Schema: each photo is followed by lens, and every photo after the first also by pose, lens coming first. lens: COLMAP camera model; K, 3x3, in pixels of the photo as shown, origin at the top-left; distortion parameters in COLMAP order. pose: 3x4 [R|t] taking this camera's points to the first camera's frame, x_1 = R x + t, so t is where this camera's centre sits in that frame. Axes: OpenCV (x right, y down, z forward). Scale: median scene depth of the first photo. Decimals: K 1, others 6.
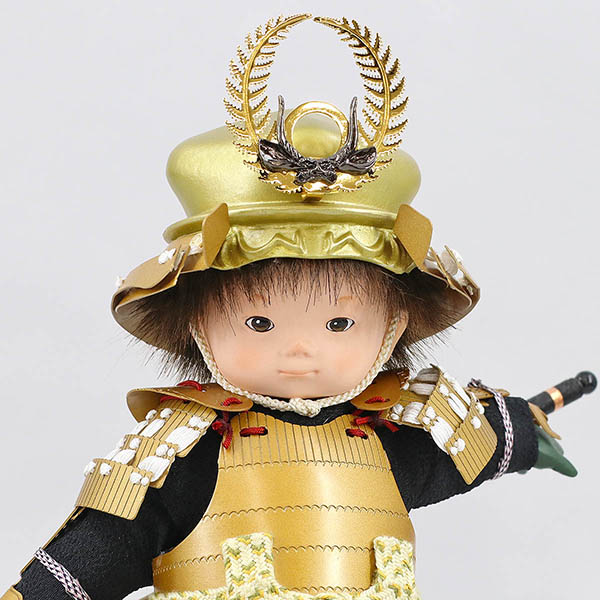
lens RADIAL K [[3173.0, 0, 300.0], [0, 3173.0, 300.0], [0, 0, 1]] dist [-0.329505, 5.619705]
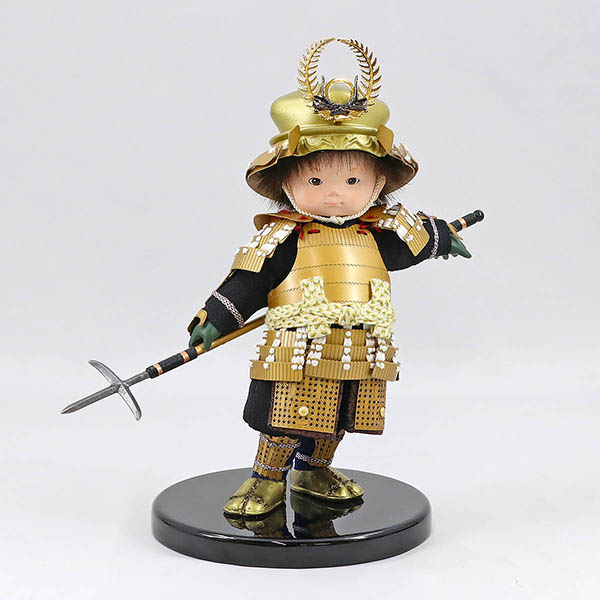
lens RADIAL K [[3173.0, 0, 300.0], [0, 3173.0, 300.0], [0, 0, 1]] dist [-0.329505, 5.619705]
pose [[0.999644, -0.021066, -0.016368, 0.010398], [0.021100, 0.999776, 0.001885, 0.083760], [0.016325, -0.002230, 0.999864, -1.156115]]
